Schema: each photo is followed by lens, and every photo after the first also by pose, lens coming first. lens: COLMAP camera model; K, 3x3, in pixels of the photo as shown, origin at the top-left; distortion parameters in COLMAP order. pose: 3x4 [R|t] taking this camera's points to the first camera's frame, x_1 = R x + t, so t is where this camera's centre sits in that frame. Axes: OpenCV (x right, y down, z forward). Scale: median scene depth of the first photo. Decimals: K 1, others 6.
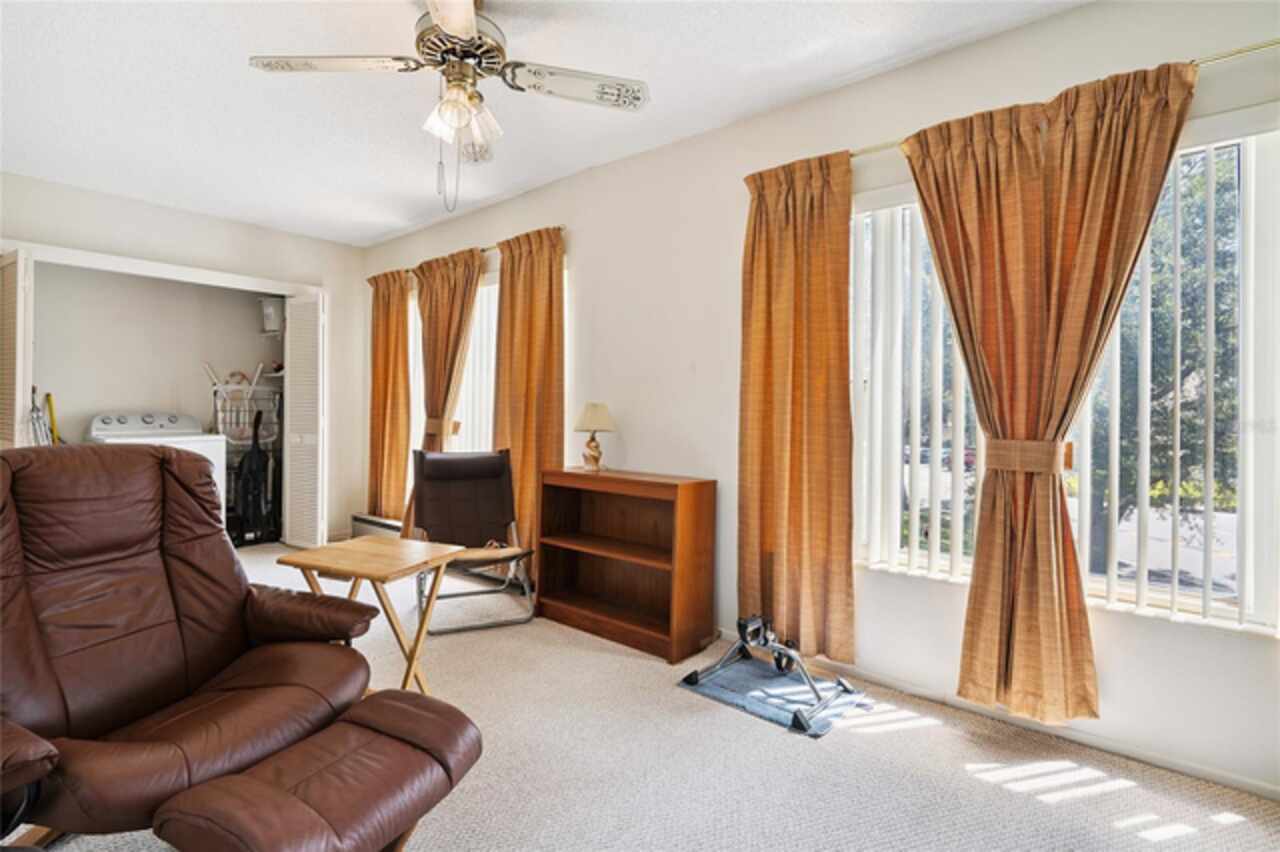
lens RADIAL K [[599.8, 0, 640.0], [0, 599.8, 403.5], [0, 0, 1]] dist [0.001948, 0.000397]
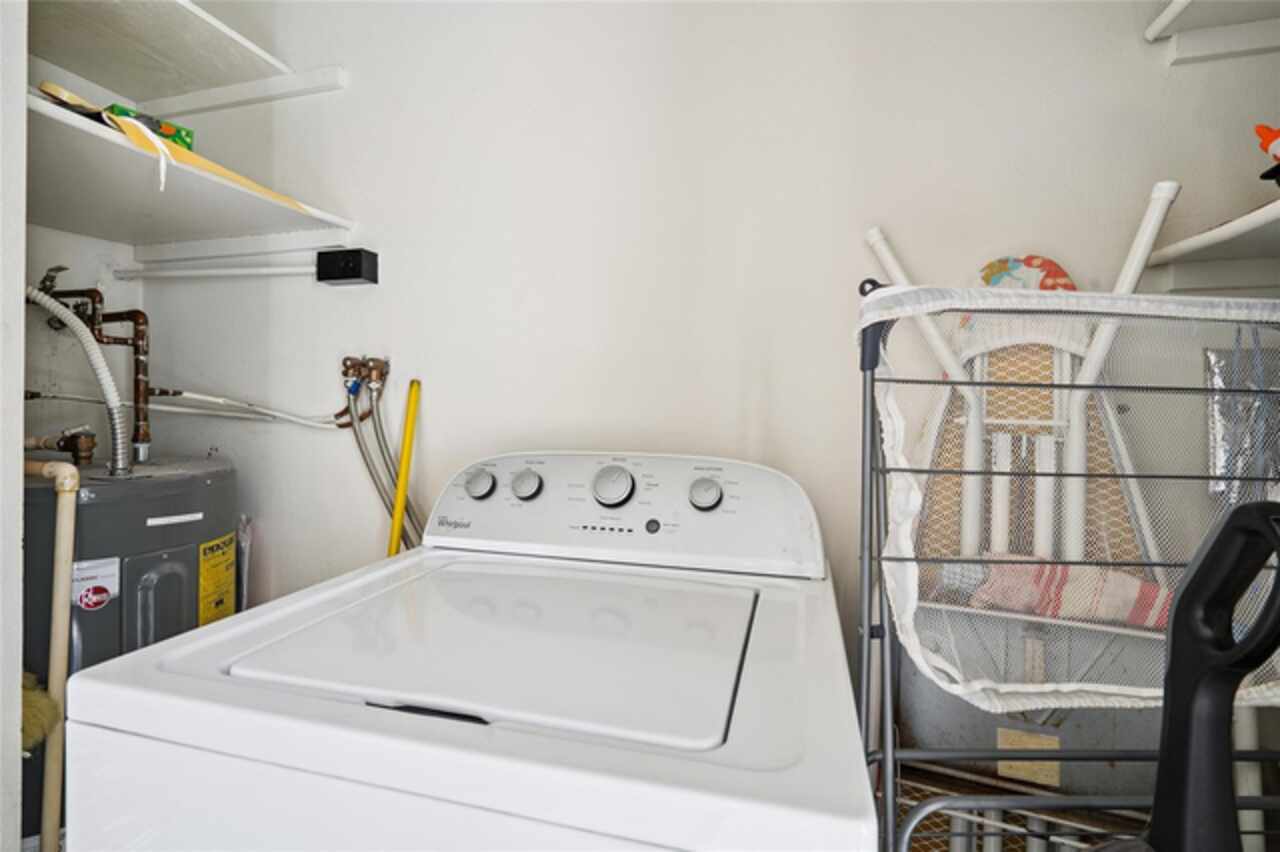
lens RADIAL K [[585.5, 0, 638.3], [0, 585.5, 420.5], [0, 0, 1]] dist [-0.000362, 0.000166]
pose [[0.406489, 0.012413, -0.913571, -0.606145], [-0.010824, 0.999903, 0.008770, 0.000225], [0.913591, 0.006324, 0.406584, 0.898185]]
